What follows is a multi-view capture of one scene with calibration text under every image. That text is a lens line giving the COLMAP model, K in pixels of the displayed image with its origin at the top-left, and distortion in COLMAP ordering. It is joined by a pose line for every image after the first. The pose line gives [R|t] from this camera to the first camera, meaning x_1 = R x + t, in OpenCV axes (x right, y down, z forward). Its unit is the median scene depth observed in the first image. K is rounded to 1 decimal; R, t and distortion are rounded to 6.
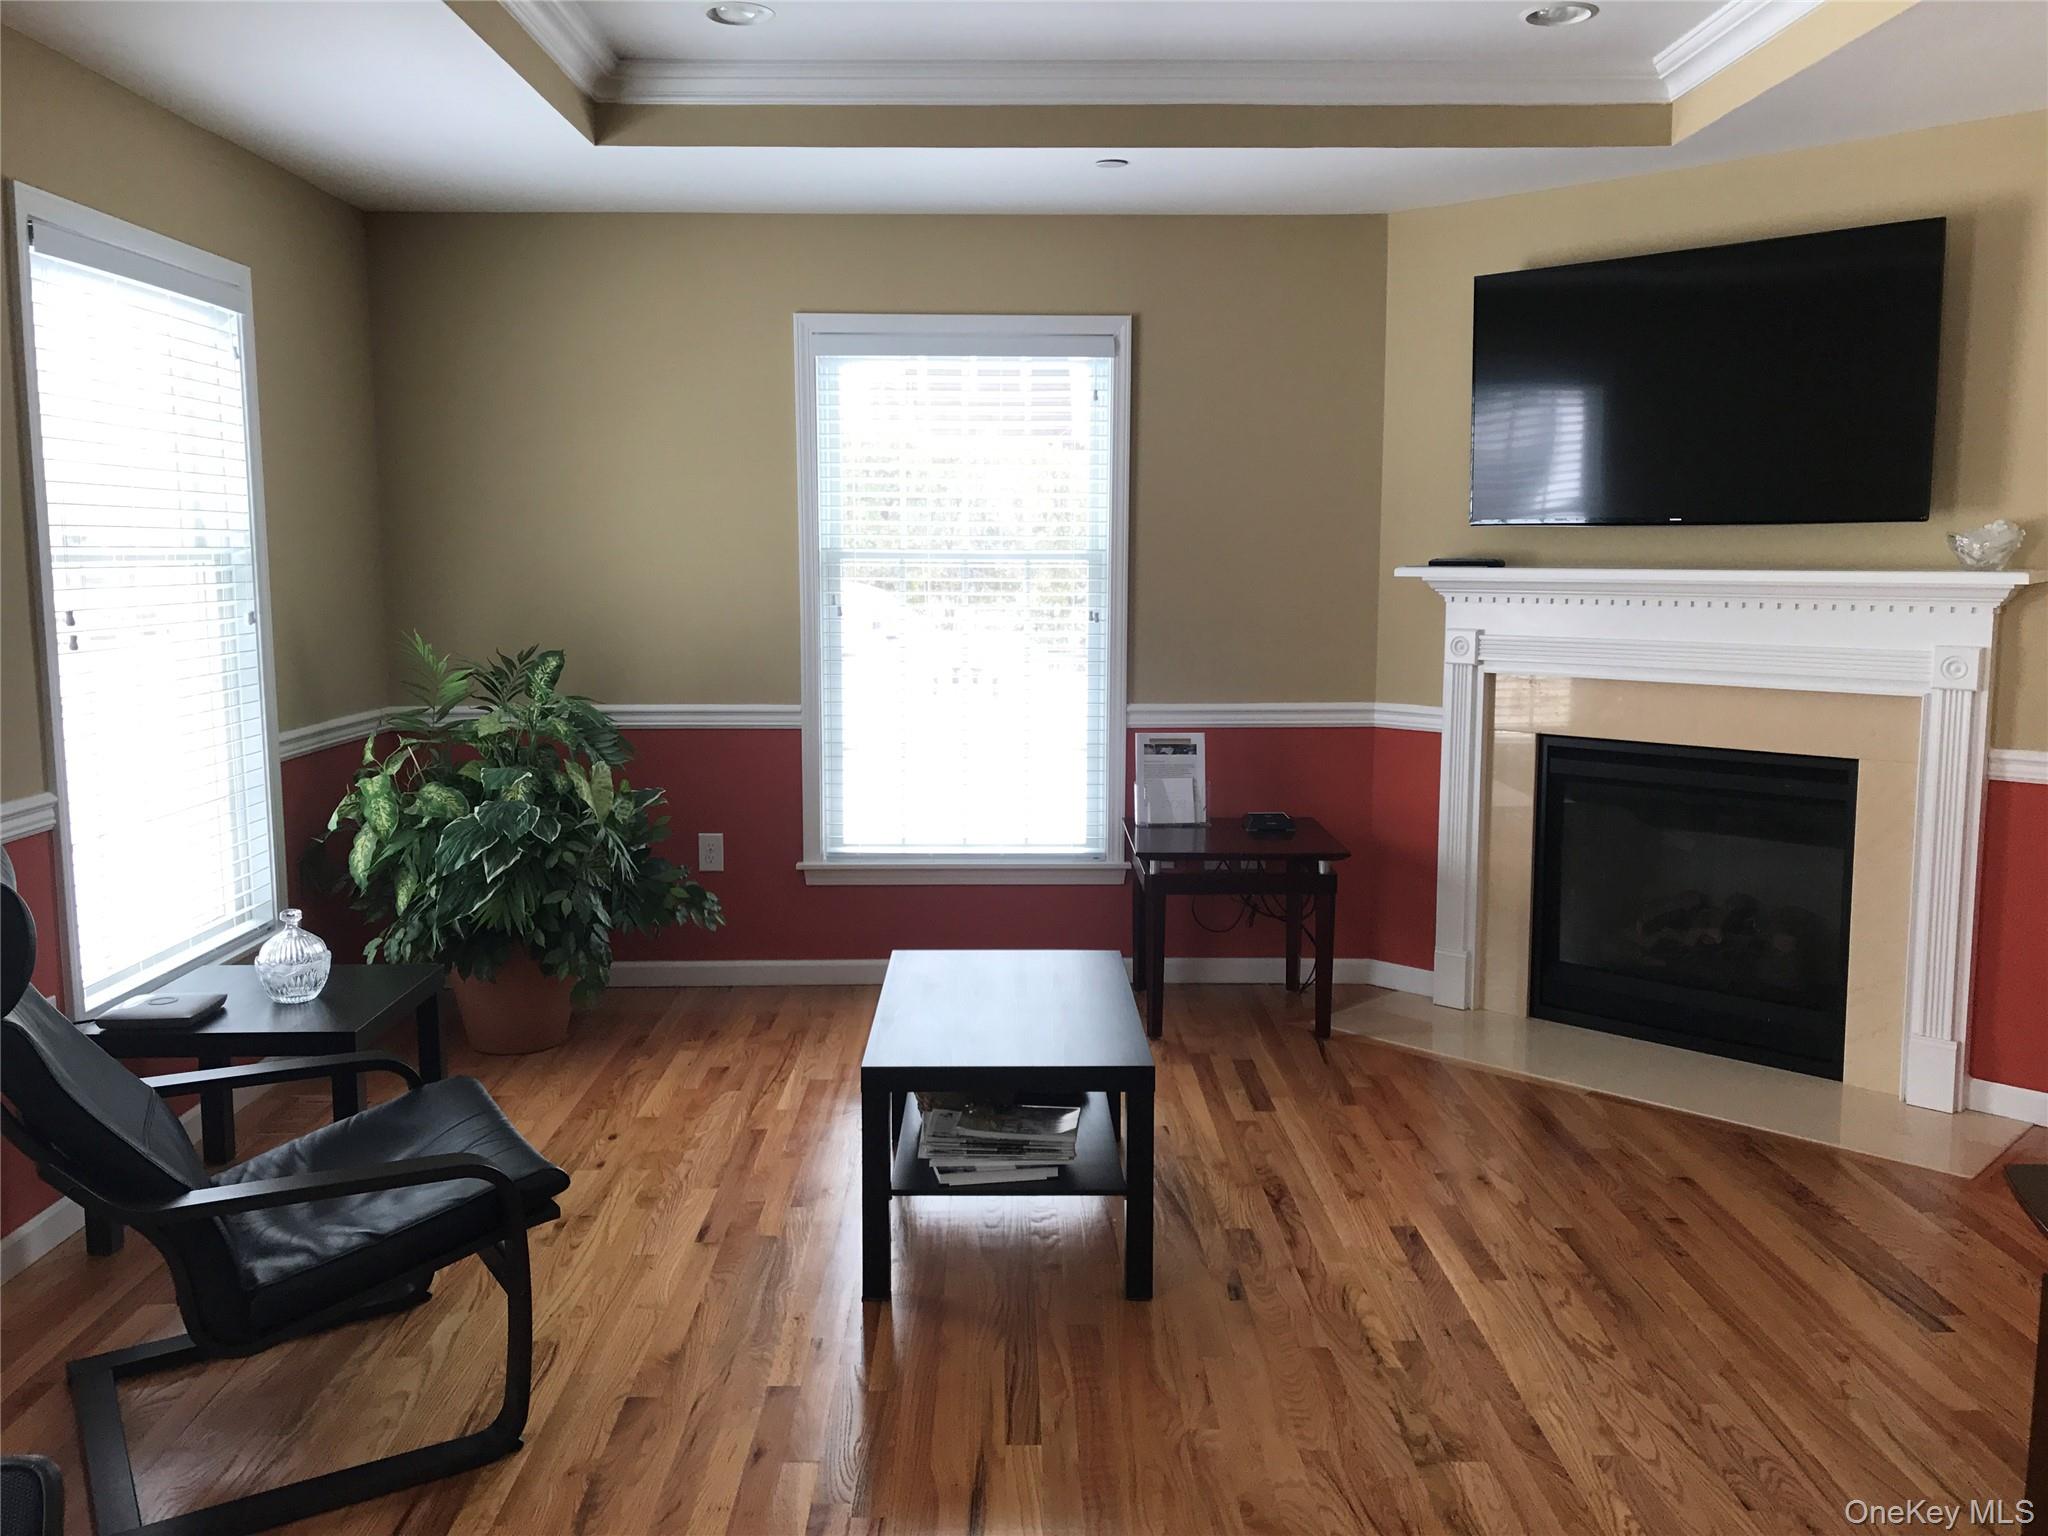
lens RADIAL K [[1668.4, 0, 1027.6], [0, 1668.4, 763.1], [0, 0, 1]] dist [0.051962, -0.062637]
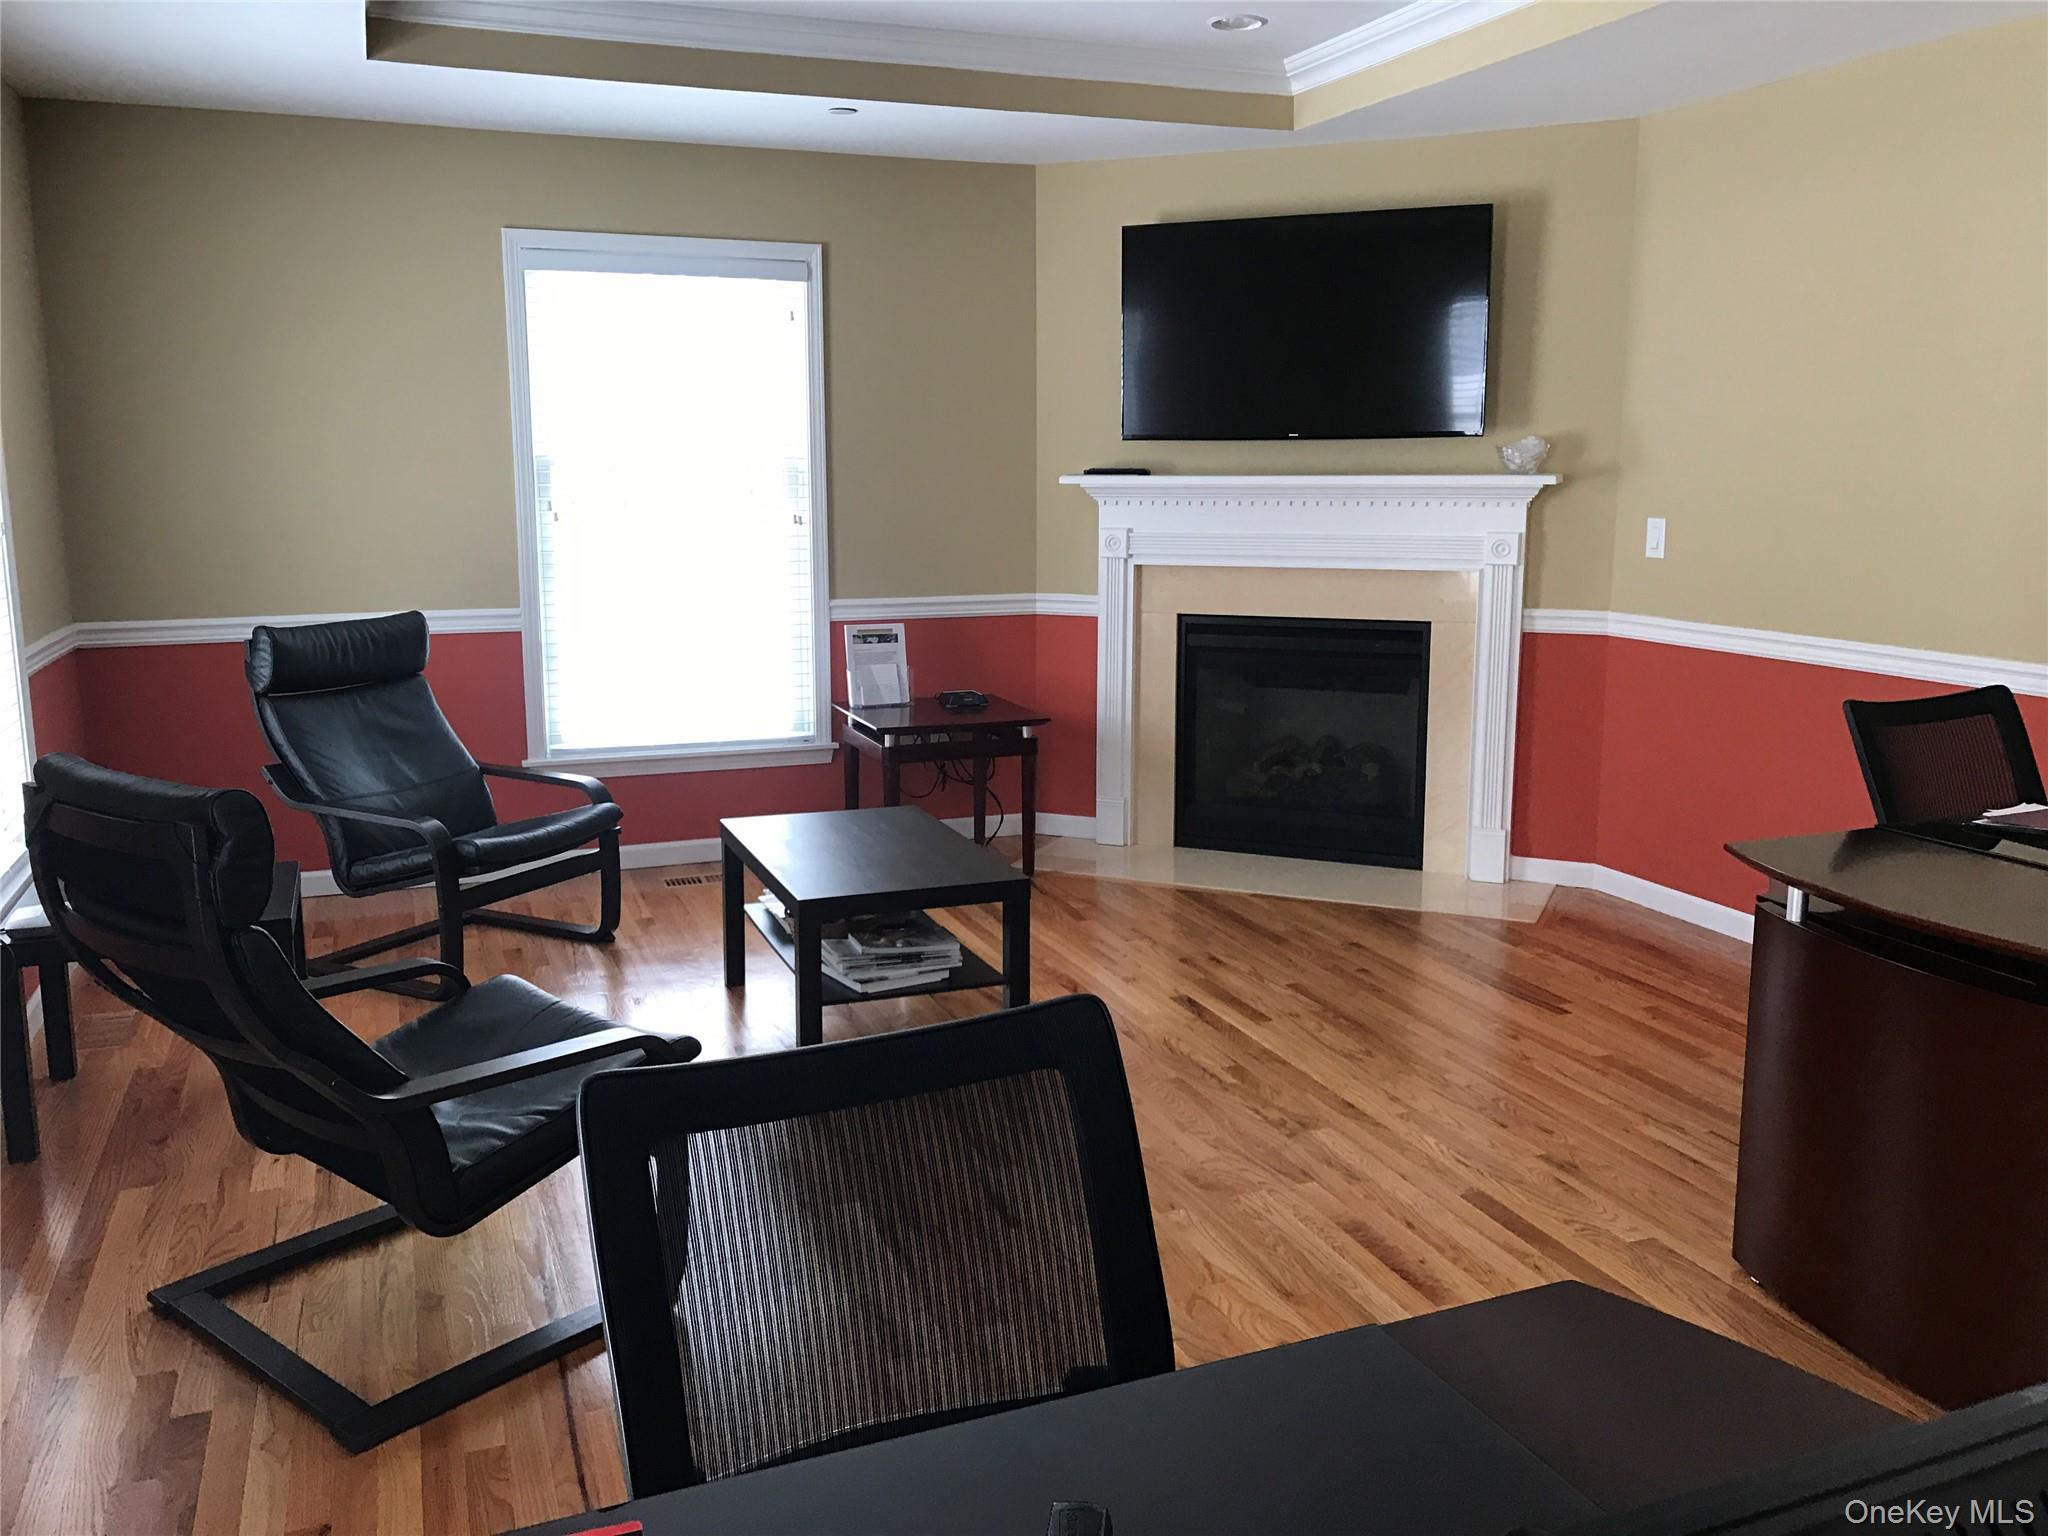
lens RADIAL K [[1668.4, 0, 1022.7], [0, 1668.4, 761.5], [0, 0, 1]] dist [0.051962, -0.062637]
pose [[0.938165, -0.061280, 0.340723, -0.225941], [0.044698, 0.997412, 0.056313, 0.016759], [-0.343292, -0.037601, 0.938476, -0.100619]]
